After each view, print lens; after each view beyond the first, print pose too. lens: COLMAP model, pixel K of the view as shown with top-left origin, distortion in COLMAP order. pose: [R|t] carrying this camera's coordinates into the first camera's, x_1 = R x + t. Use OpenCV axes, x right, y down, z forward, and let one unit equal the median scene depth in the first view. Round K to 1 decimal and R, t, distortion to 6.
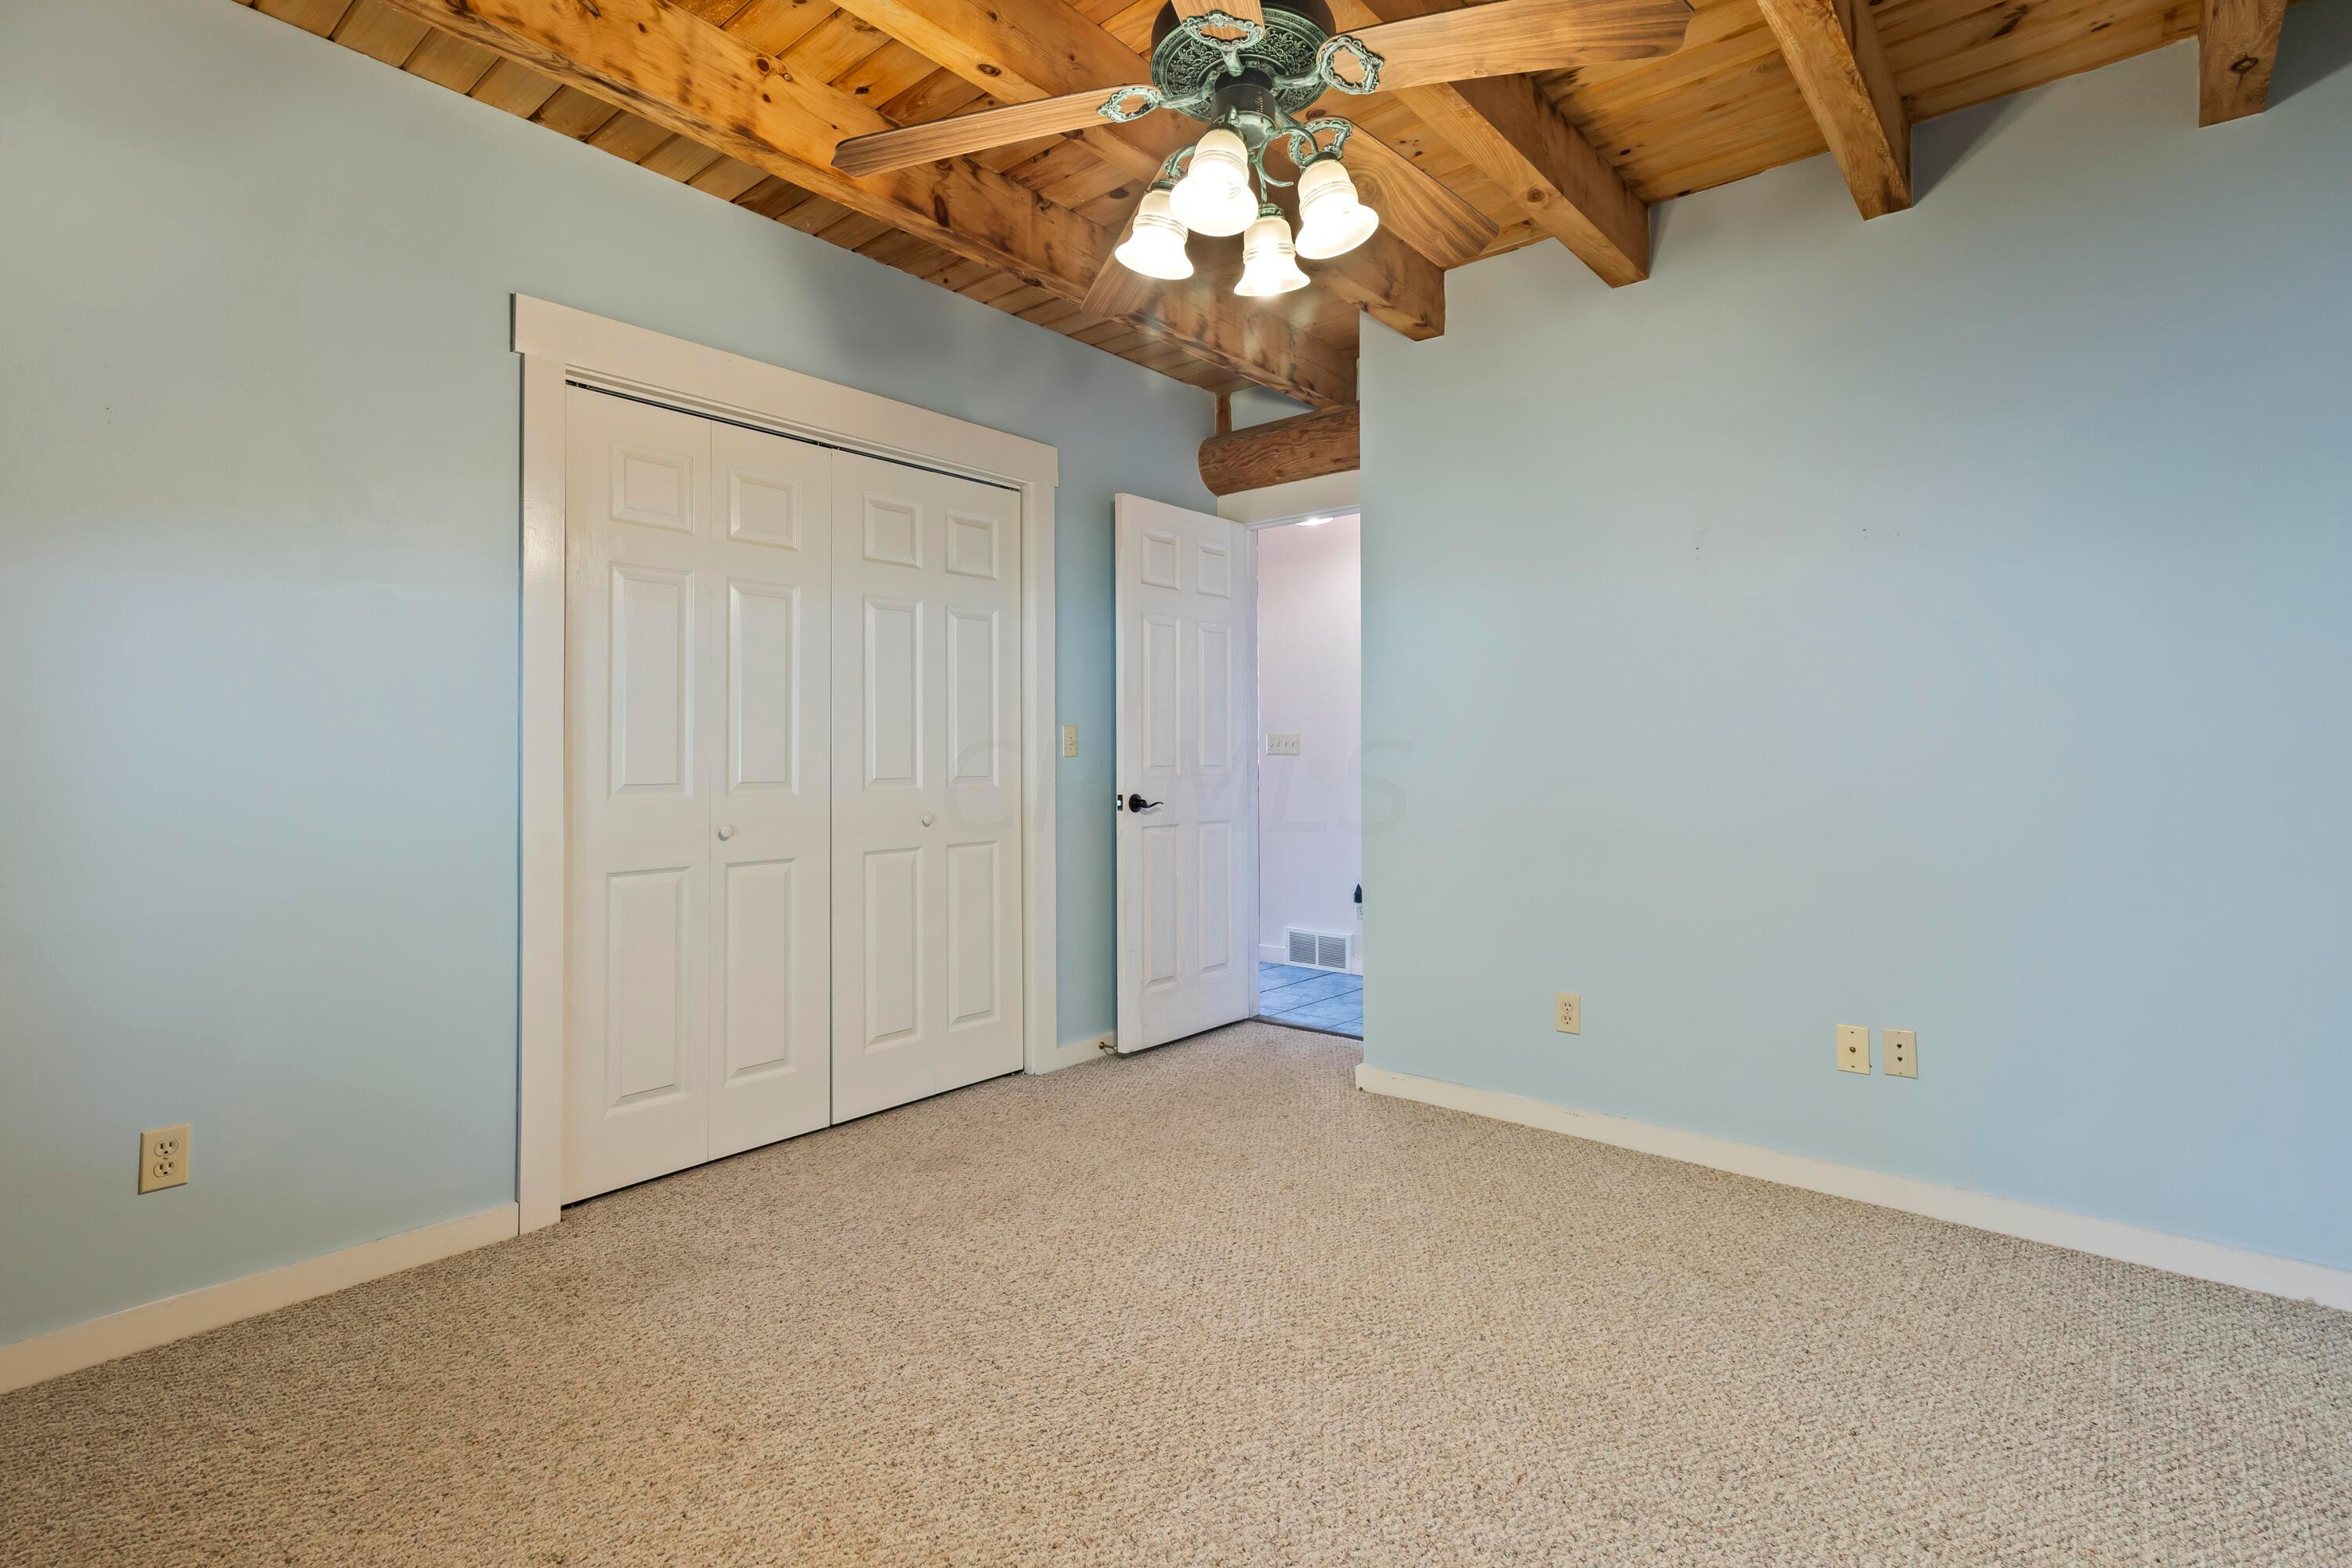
lens RADIAL K [[1092.5, 0, 1172.9], [0, 1092.5, 739.0], [0, 0, 1]] dist [0.002042, 0.000335]
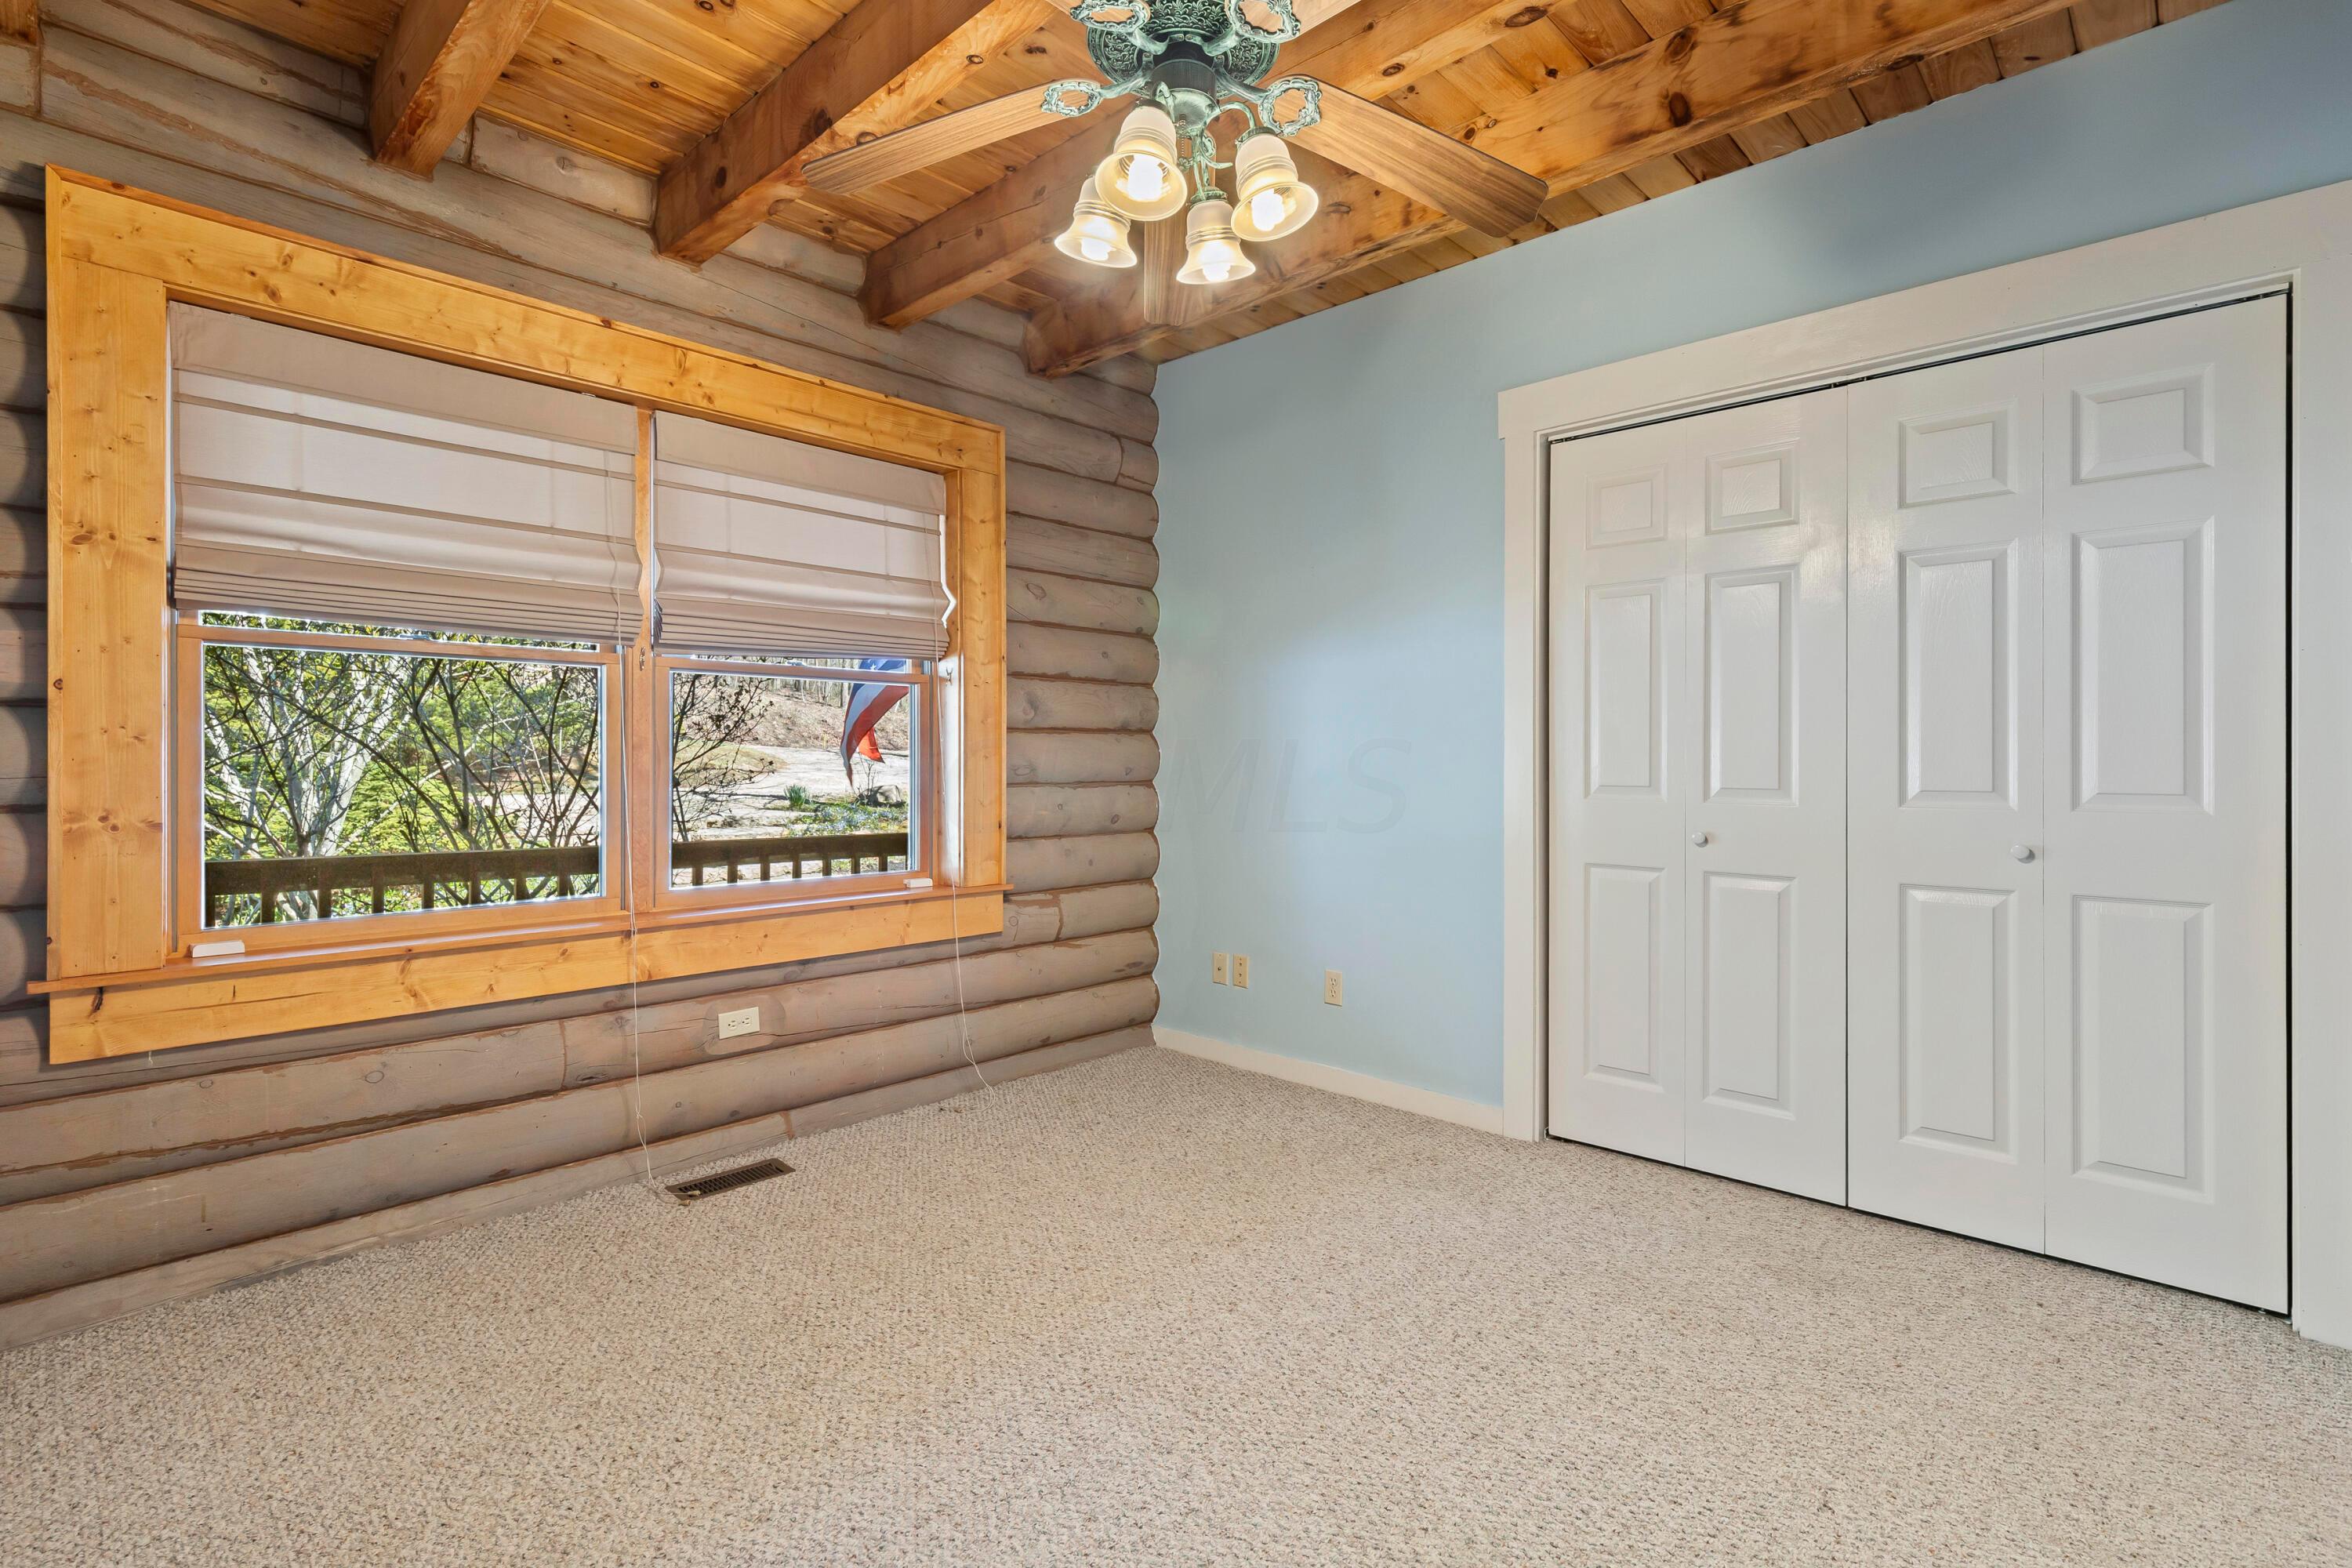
lens RADIAL K [[1095.8, 0, 1183.7], [0, 1095.8, 771.4], [0, 0, 1]] dist [0.001710, -0.000148]
pose [[-0.044519, 0.015491, -0.998888, 0.678142], [0.014210, 0.999788, 0.014872, 0.004901], [0.998907, -0.013532, -0.044730, 0.680307]]
